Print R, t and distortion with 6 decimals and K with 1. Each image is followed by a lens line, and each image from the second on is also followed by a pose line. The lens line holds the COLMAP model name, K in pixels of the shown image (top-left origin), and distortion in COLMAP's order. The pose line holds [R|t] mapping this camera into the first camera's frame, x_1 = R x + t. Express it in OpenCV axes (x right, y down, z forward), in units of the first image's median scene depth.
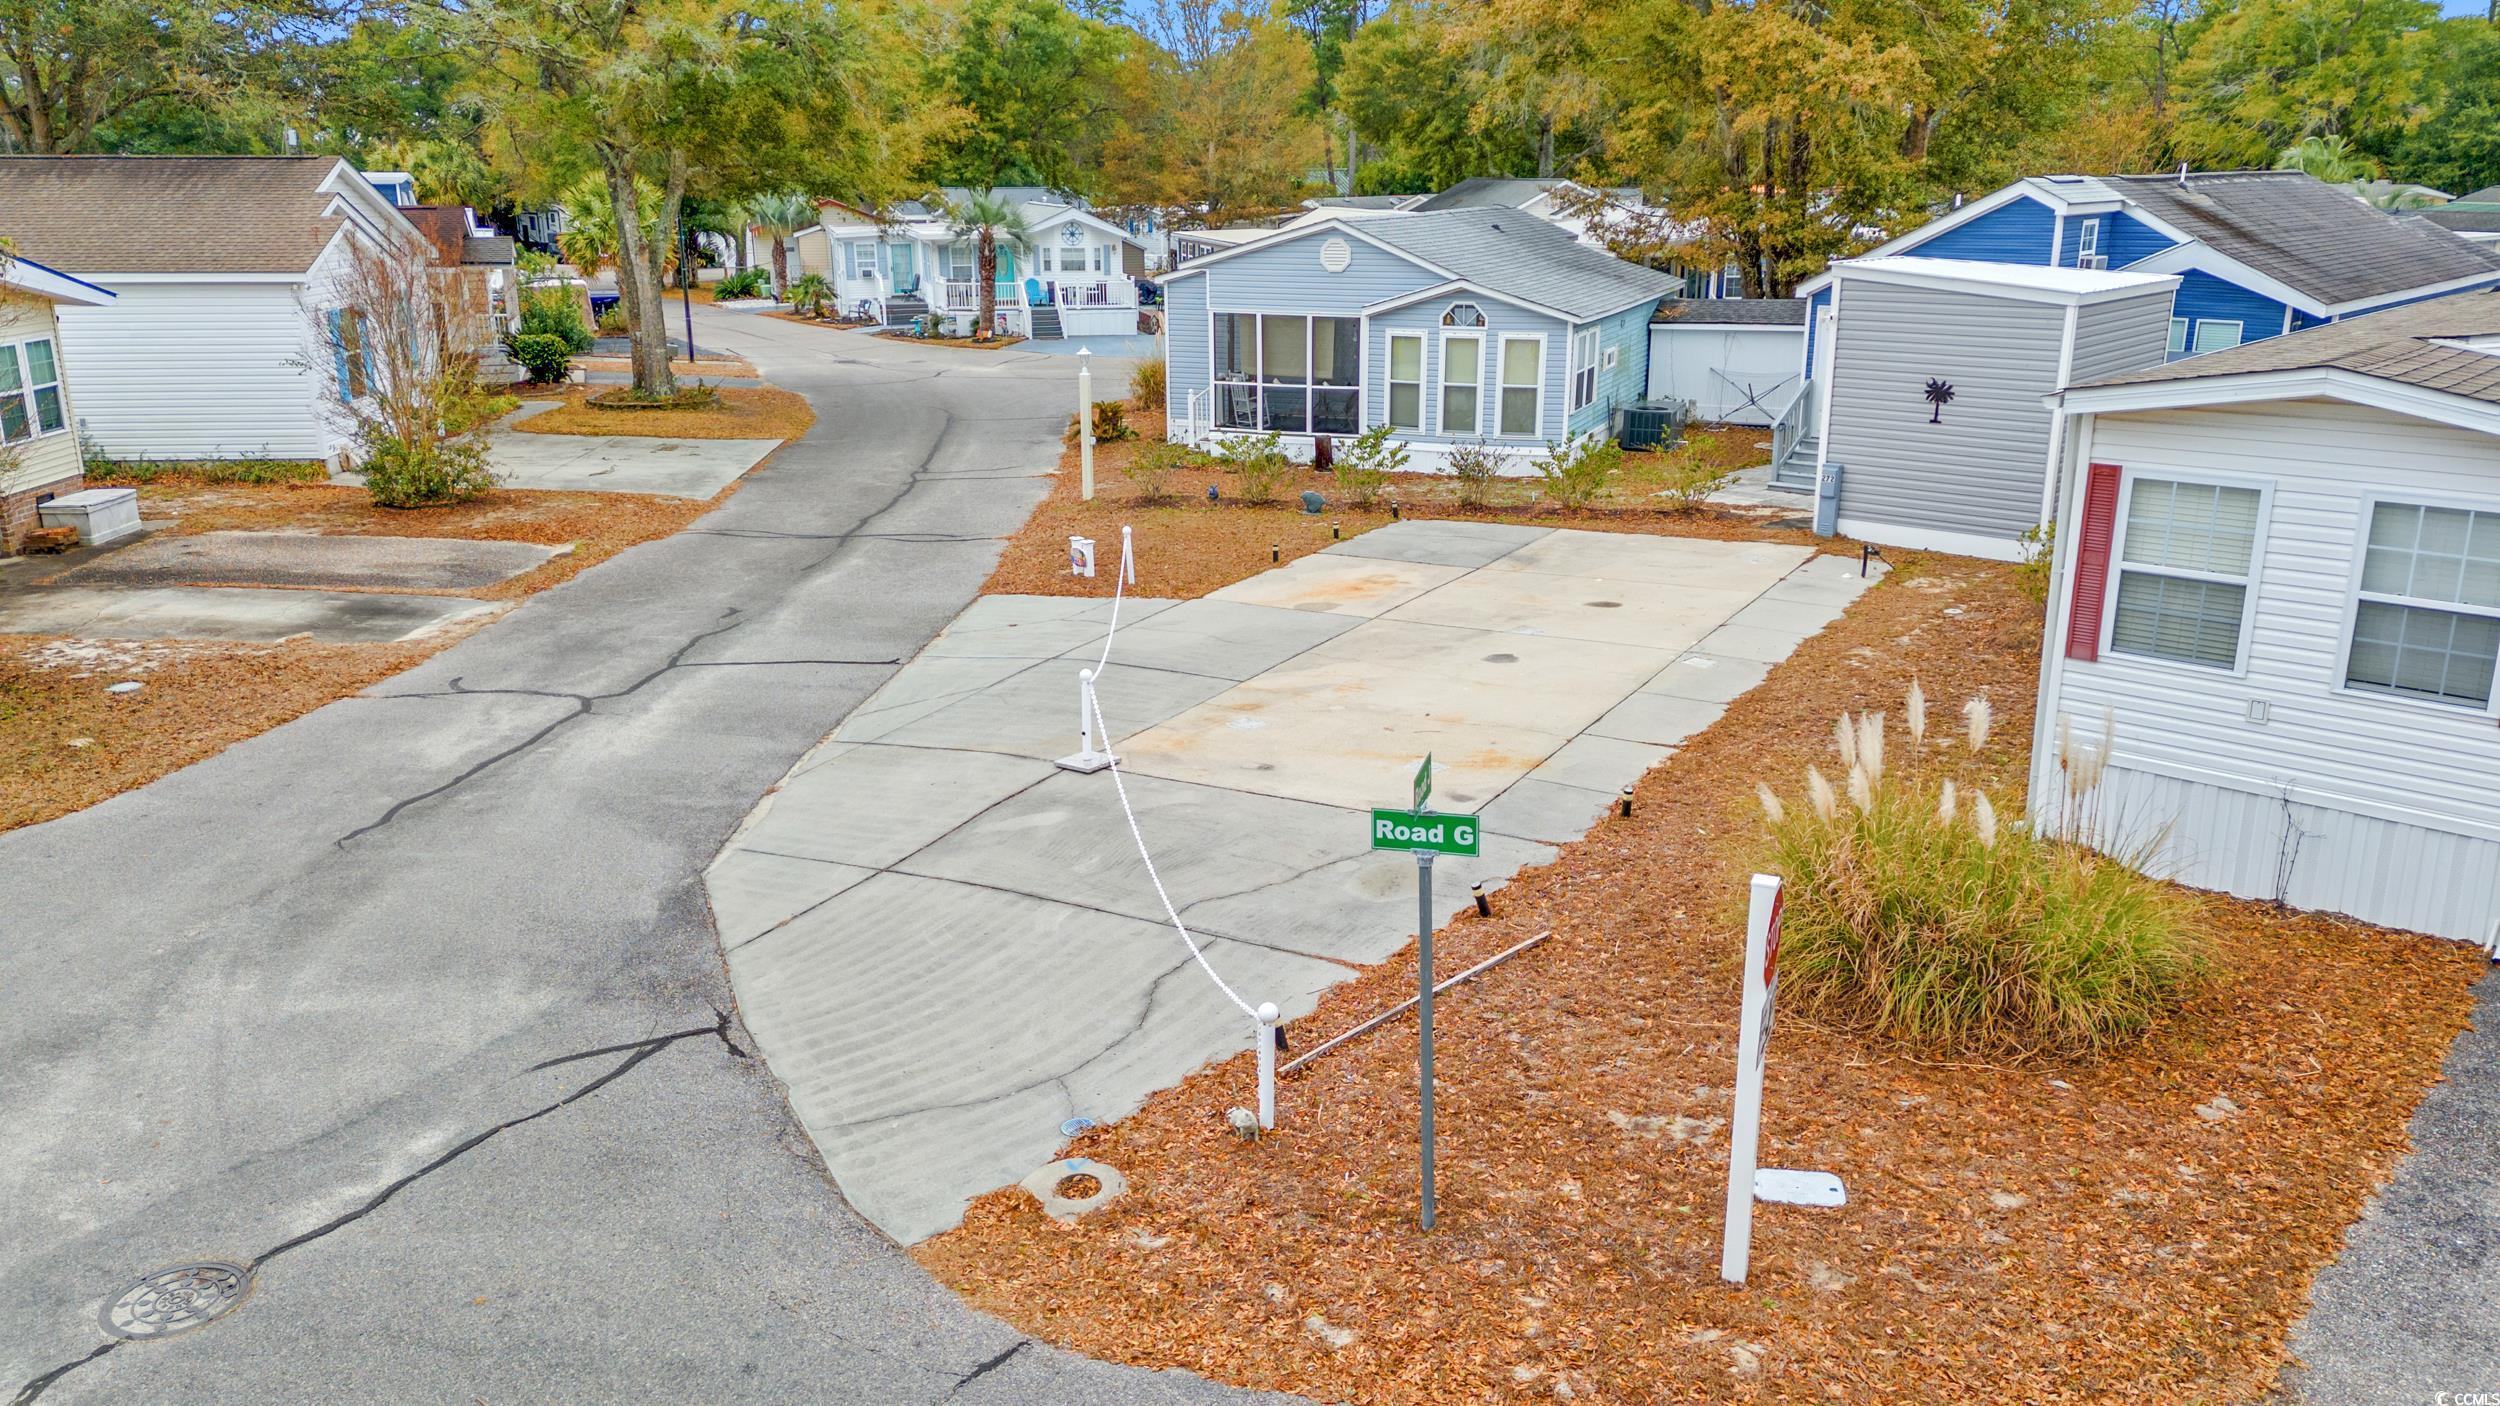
lens RADIAL K [[1814.0, 0, 1250.0], [0, 1814.0, 703.0], [0, 0, 1]] dist [0.086651, -0.078583]
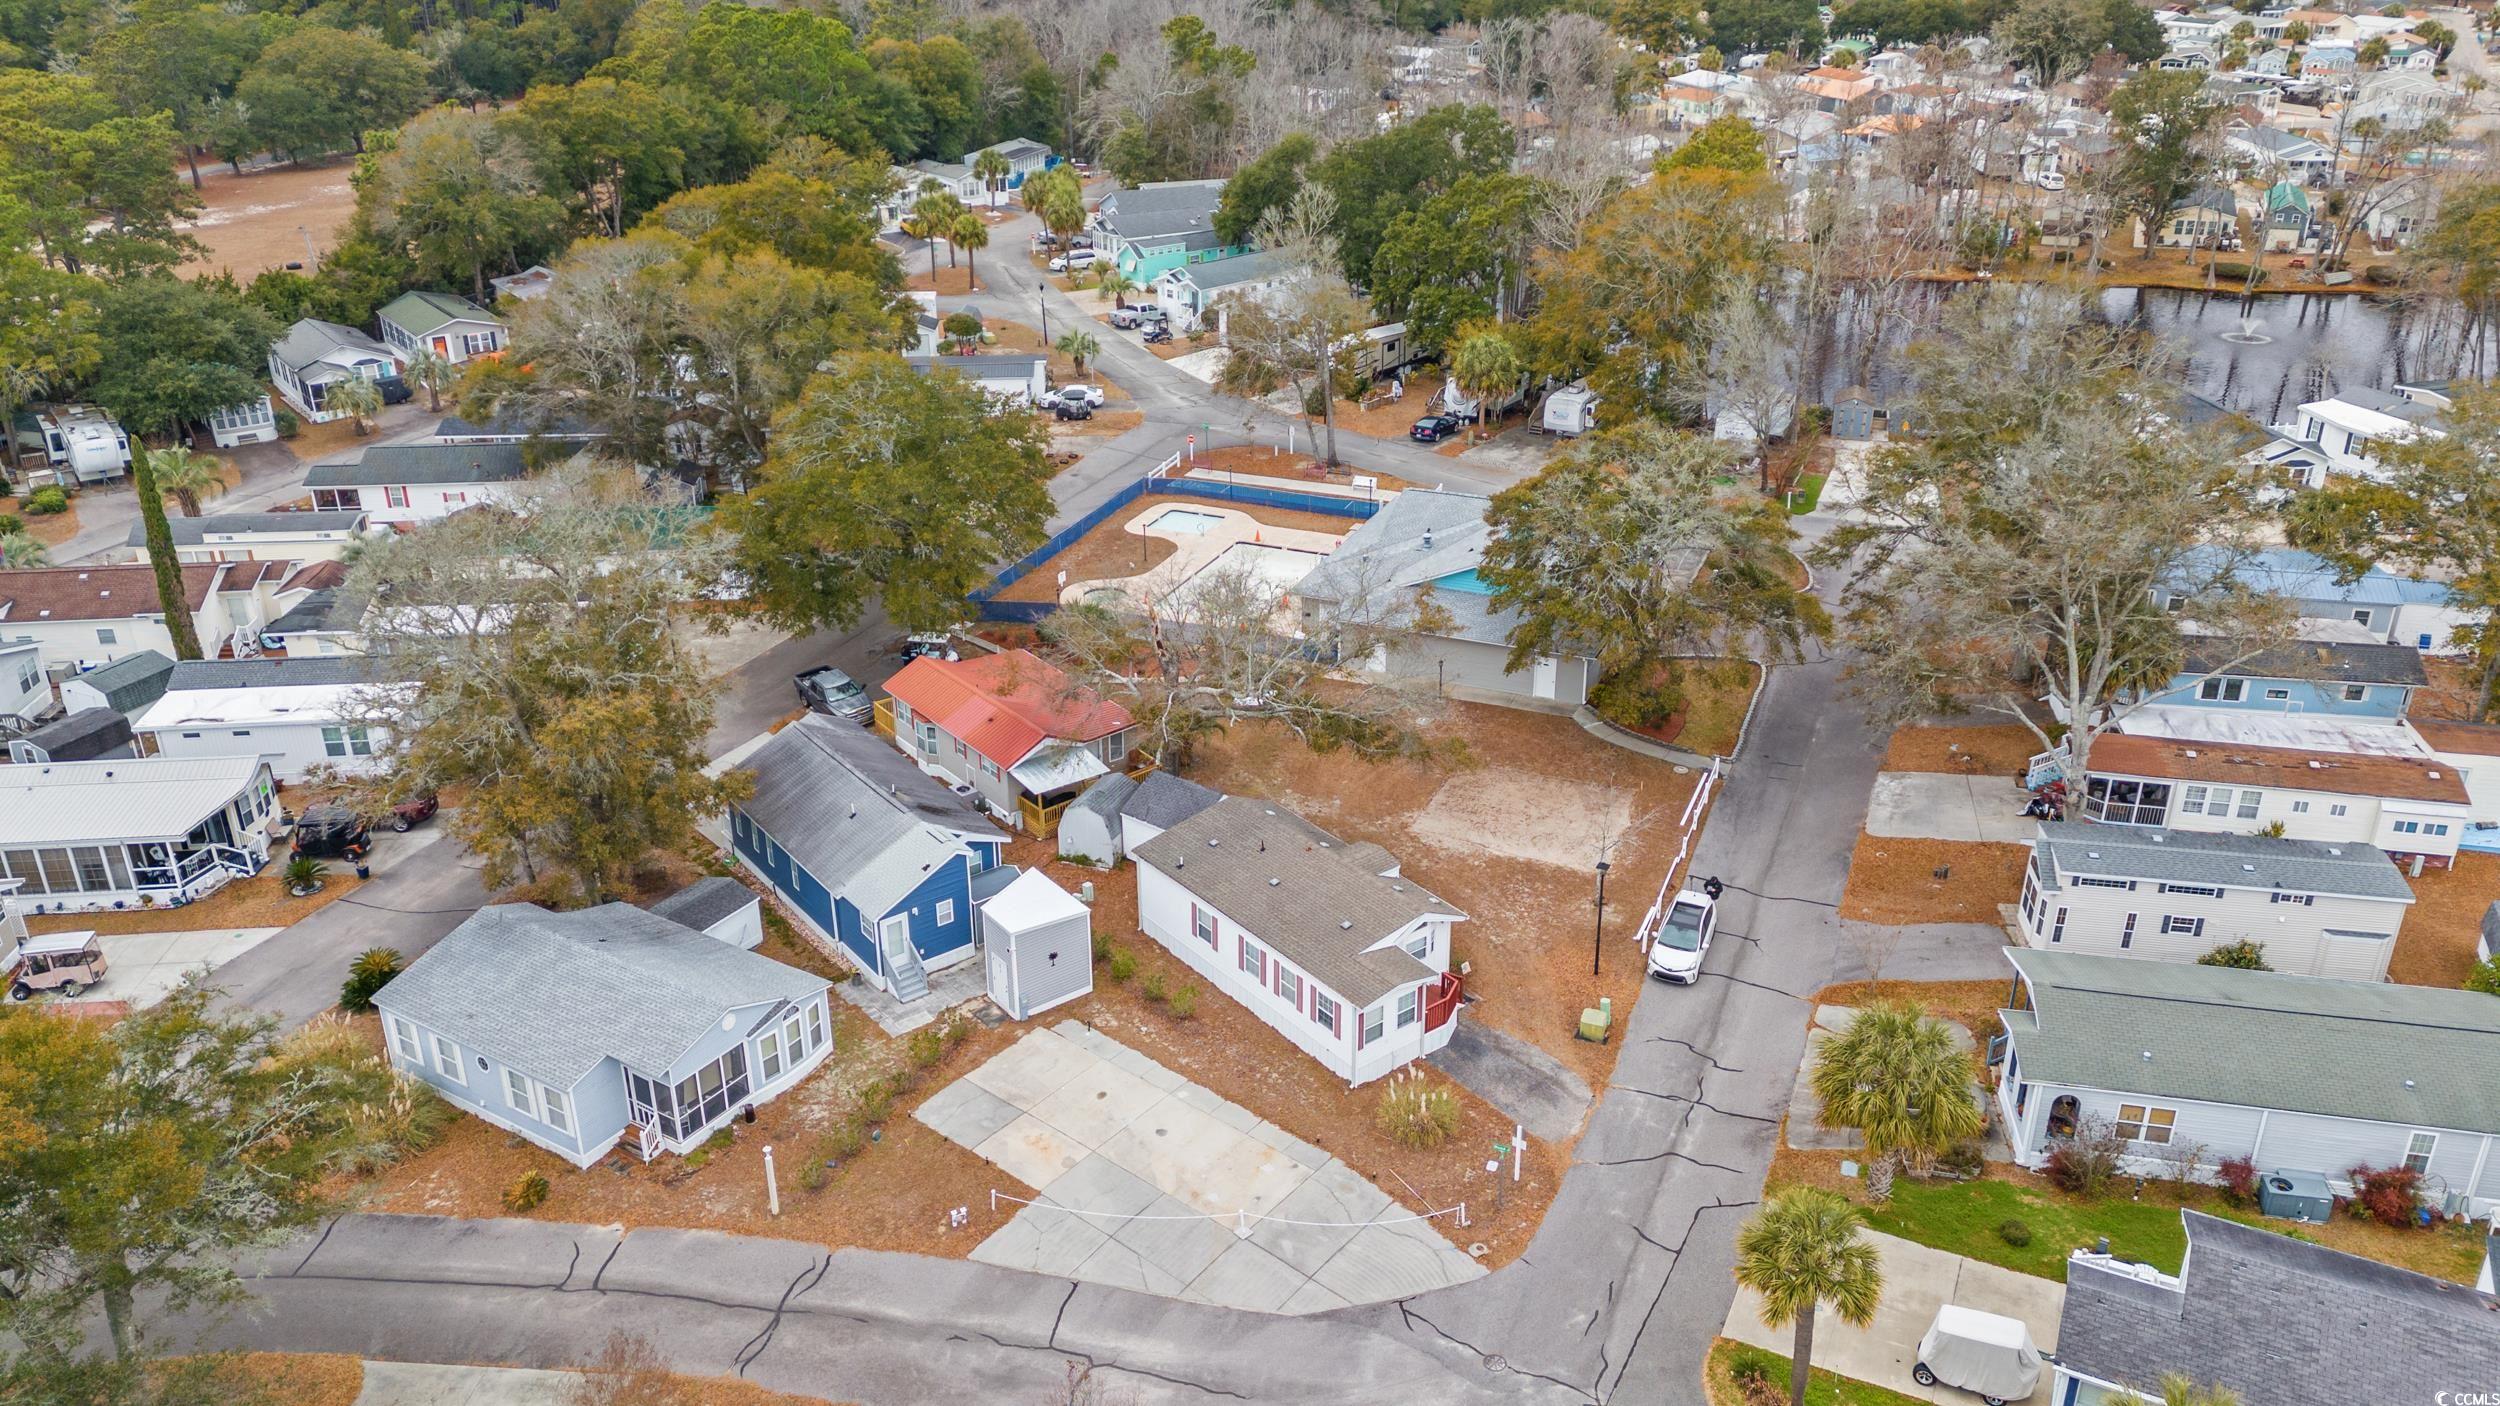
lens RADIAL K [[1814.0, 0, 1250.0], [0, 1814.0, 703.0], [0, 0, 1]] dist [0.086651, -0.078583]
pose [[0.171550, -0.404197, 0.898441, -3.650588], [0.277862, 0.894787, 0.349497, -2.705065], [-0.945179, 0.189686, 0.265812, -0.122611]]
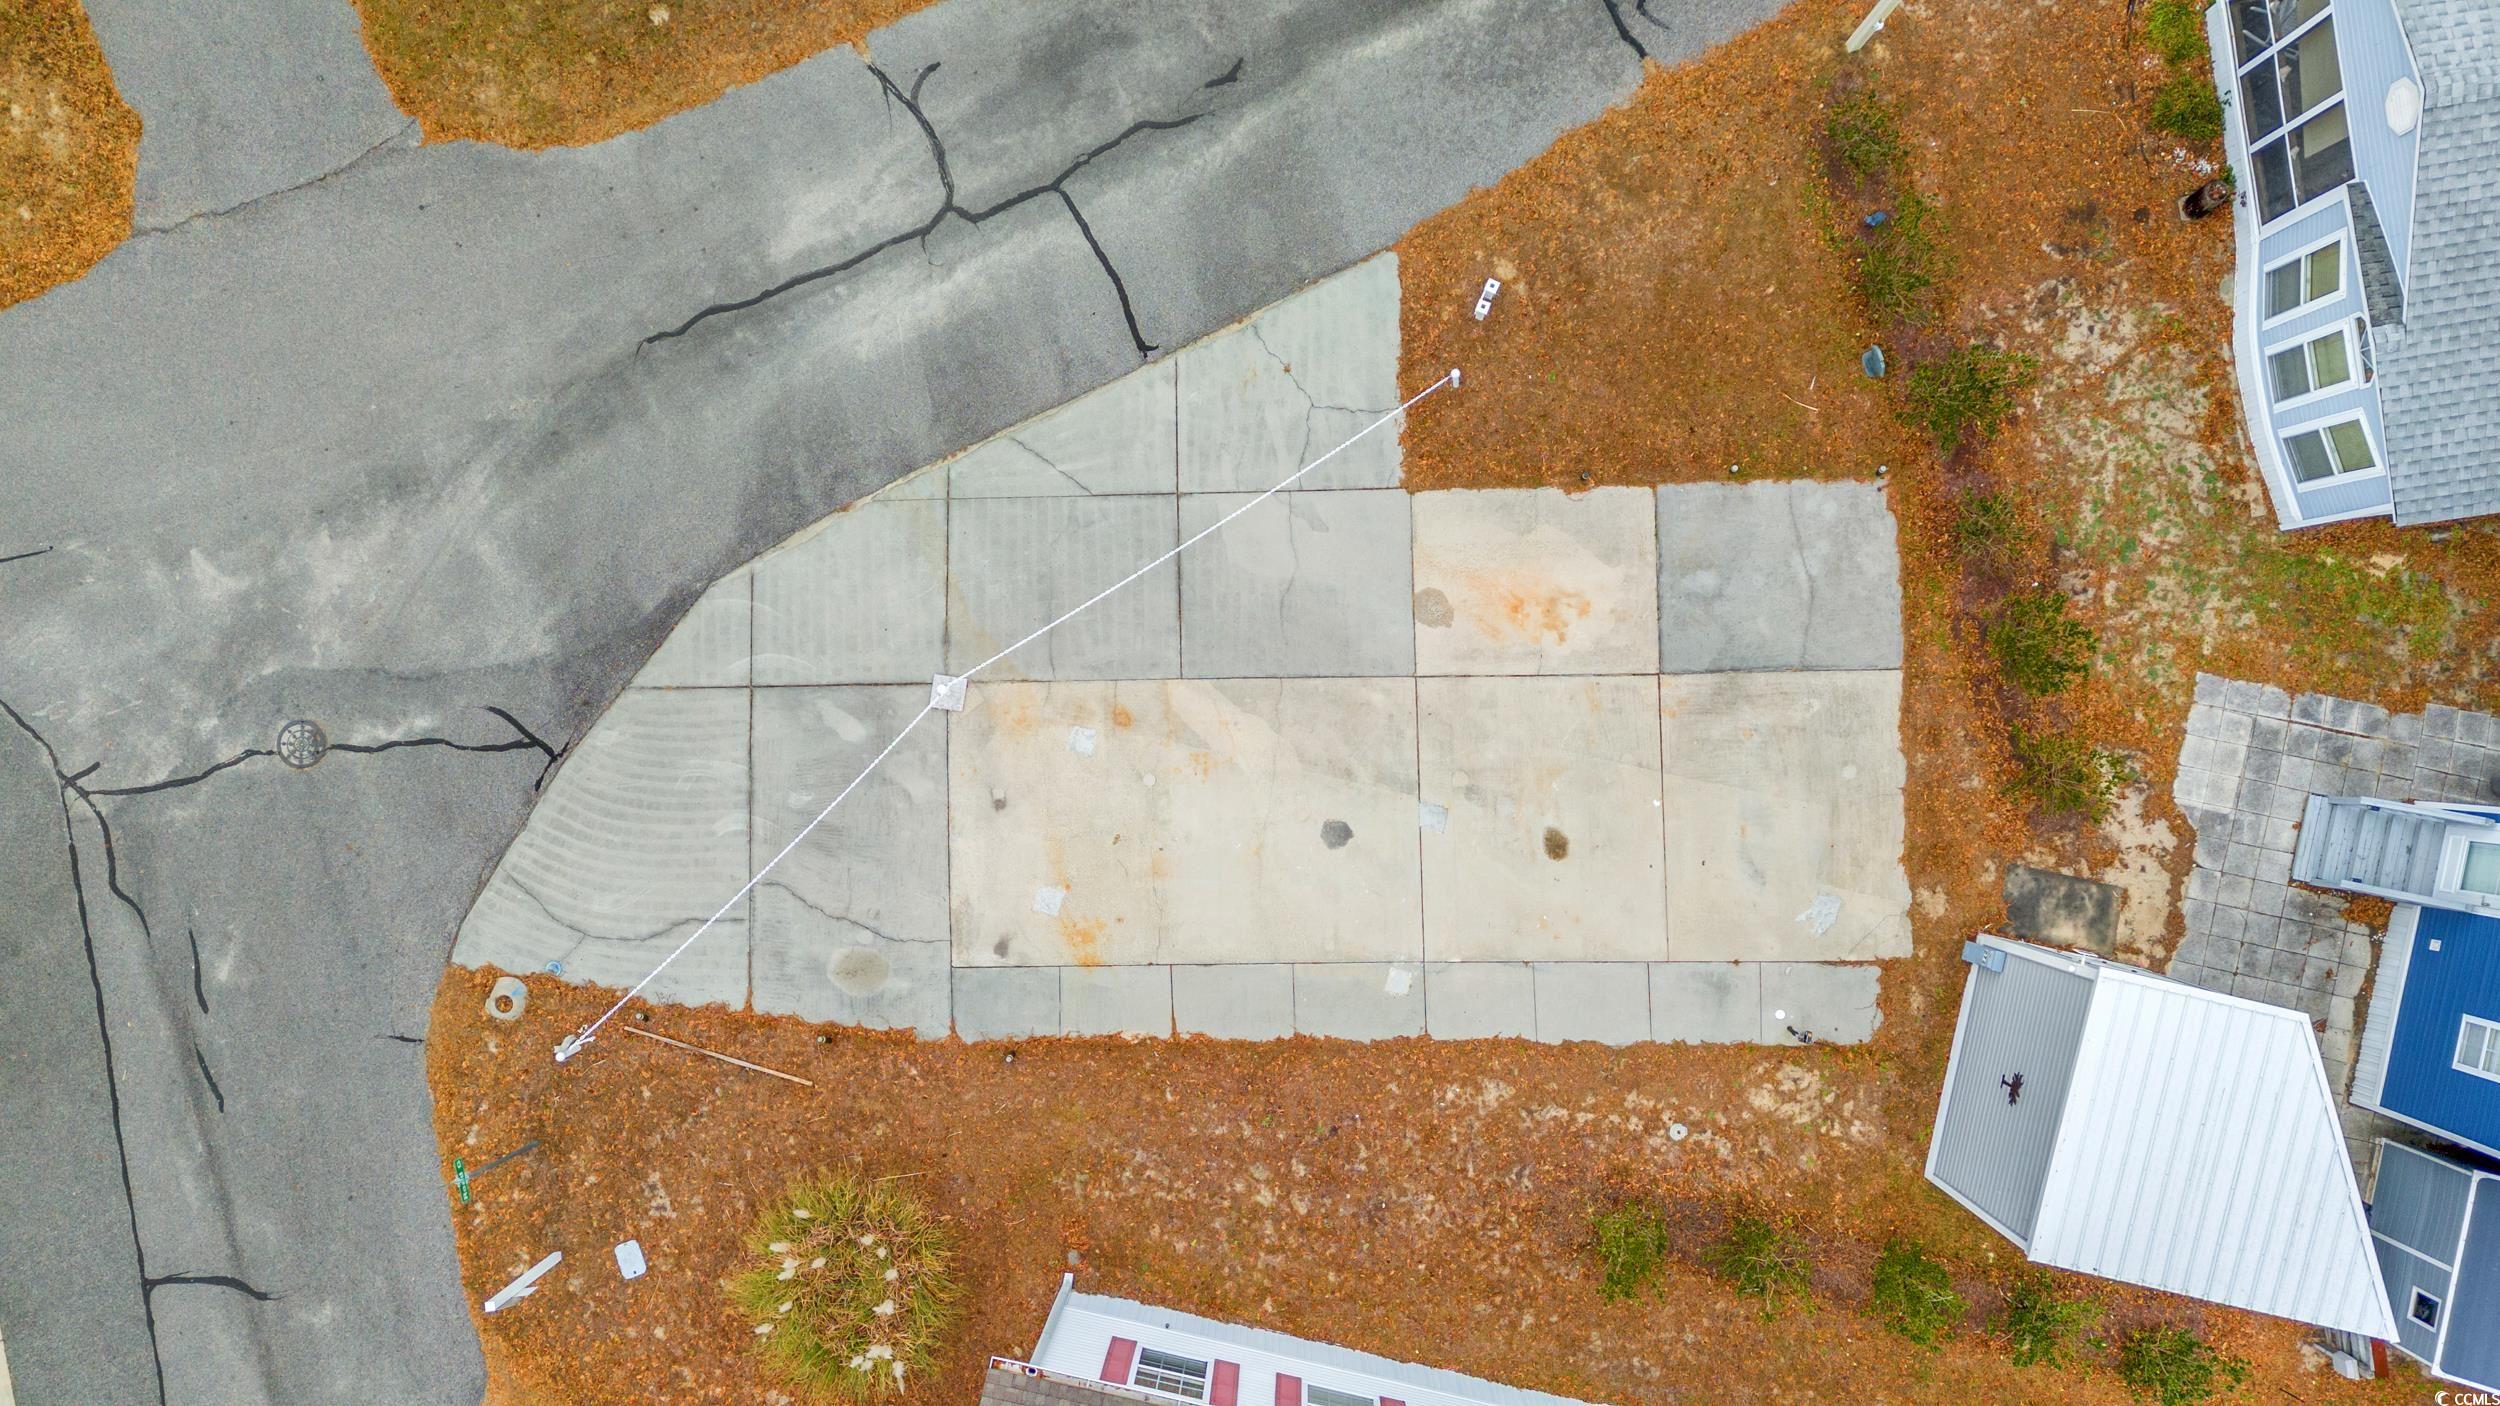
lens RADIAL K [[1814.0, 0, 1250.0], [0, 1814.0, 703.0], [0, 0, 1]] dist [0.086651, -0.078583]
pose [[0.507224, 0.861583, -0.019982, 0.093370], [-0.216860, 0.150039, 0.964604, -1.919627], [0.834084, -0.484936, 0.262946, 1.093458]]
